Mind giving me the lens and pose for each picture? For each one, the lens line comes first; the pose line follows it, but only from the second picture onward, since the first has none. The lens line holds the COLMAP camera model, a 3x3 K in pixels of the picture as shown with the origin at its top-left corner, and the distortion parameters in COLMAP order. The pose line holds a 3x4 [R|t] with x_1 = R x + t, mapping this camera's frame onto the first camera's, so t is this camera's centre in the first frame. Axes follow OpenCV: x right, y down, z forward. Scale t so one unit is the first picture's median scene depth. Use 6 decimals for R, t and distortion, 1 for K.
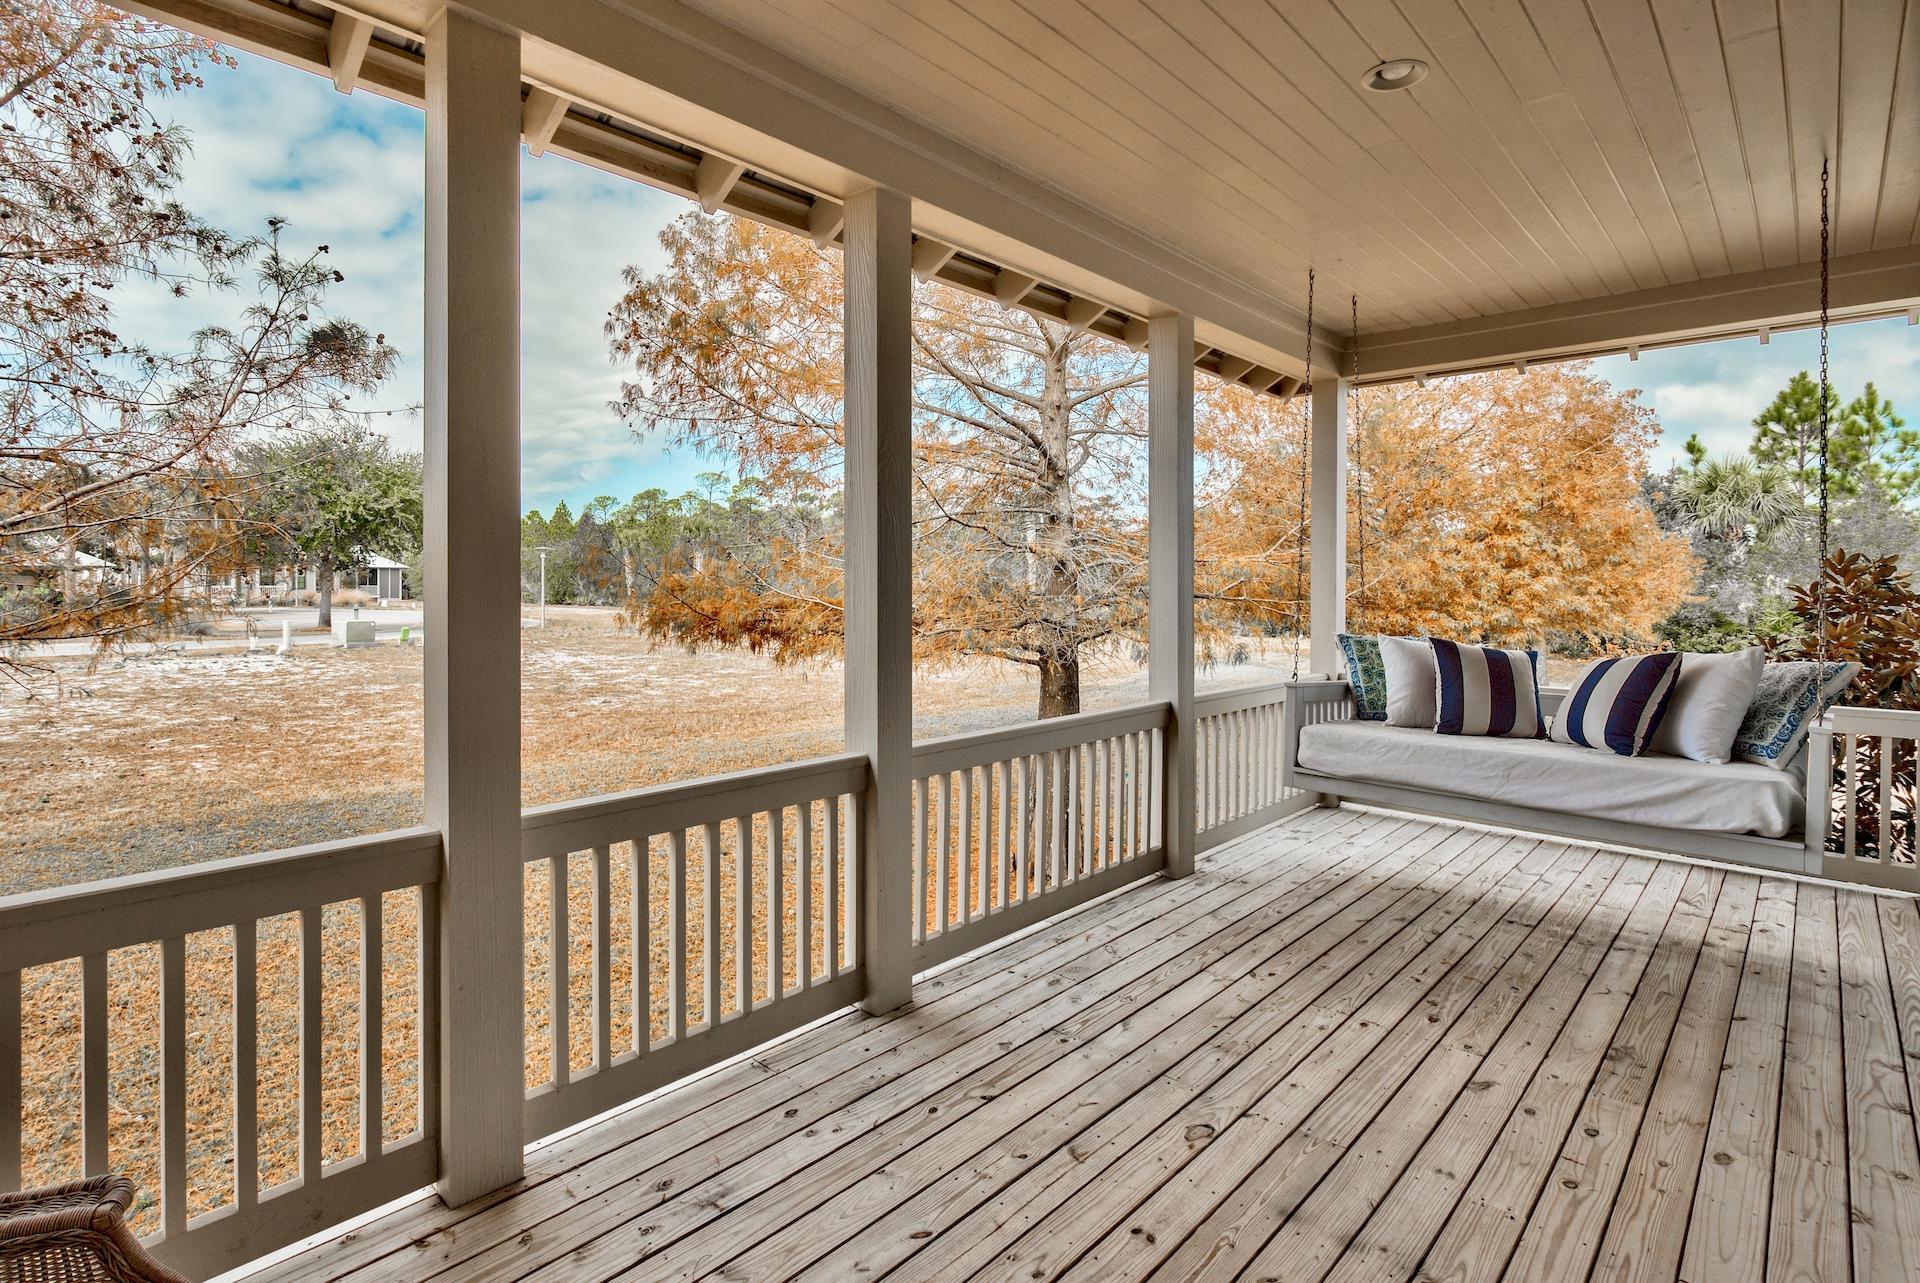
lens RADIAL K [[961.2, 0, 942.8], [0, 961.2, 586.9], [0, 0, 1]] dist [-0.004114, -0.000469]
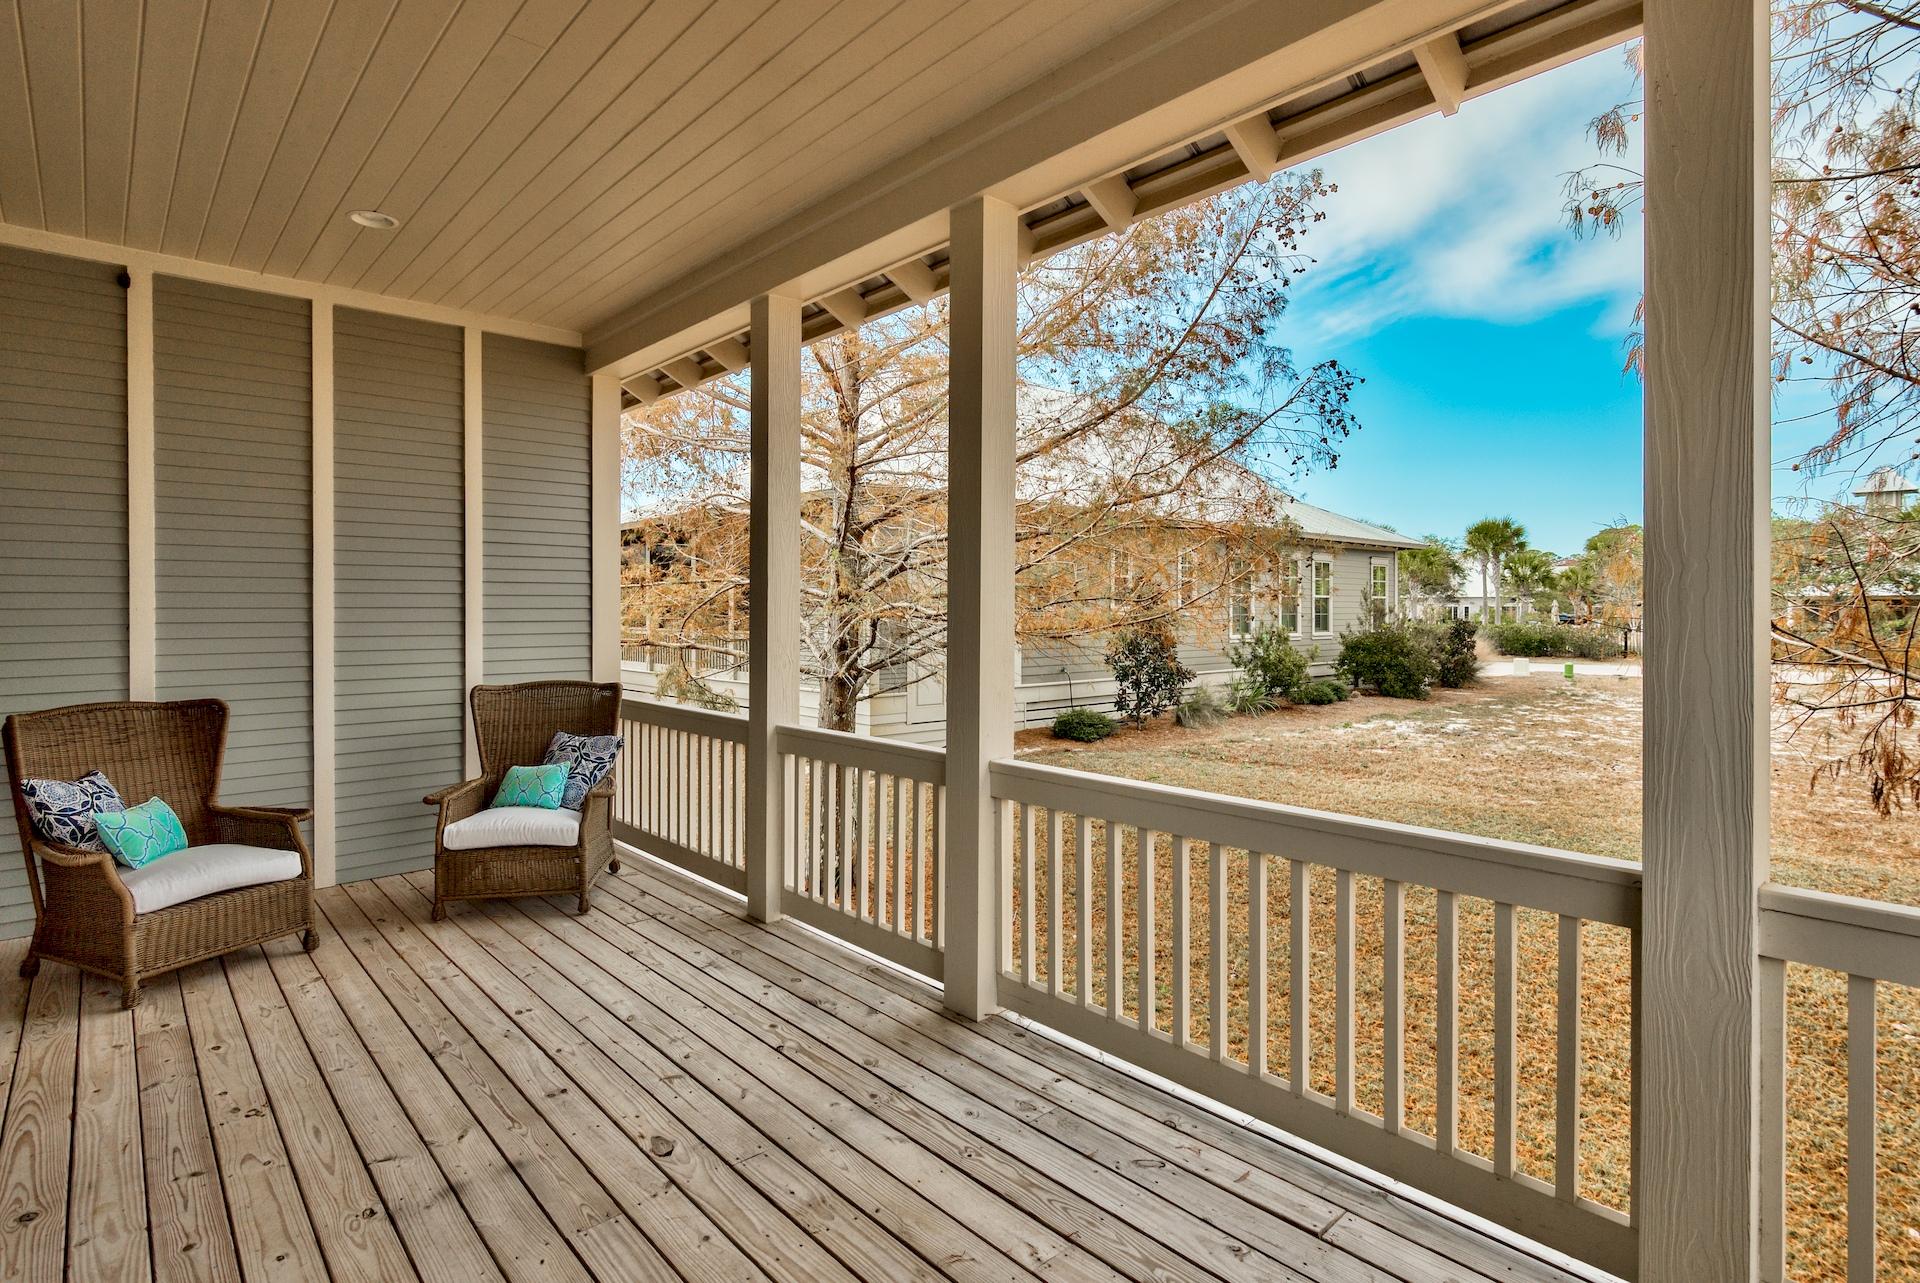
lens RADIAL K [[961.2, 0, 942.8], [0, 961.2, 586.9], [0, 0, 1]] dist [-0.004114, -0.000469]
pose [[-0.096702, -0.017828, -0.995154, 1.074349], [-0.003989, 0.999838, -0.017524, 0.016053], [0.995305, 0.002275, -0.096757, 1.216454]]
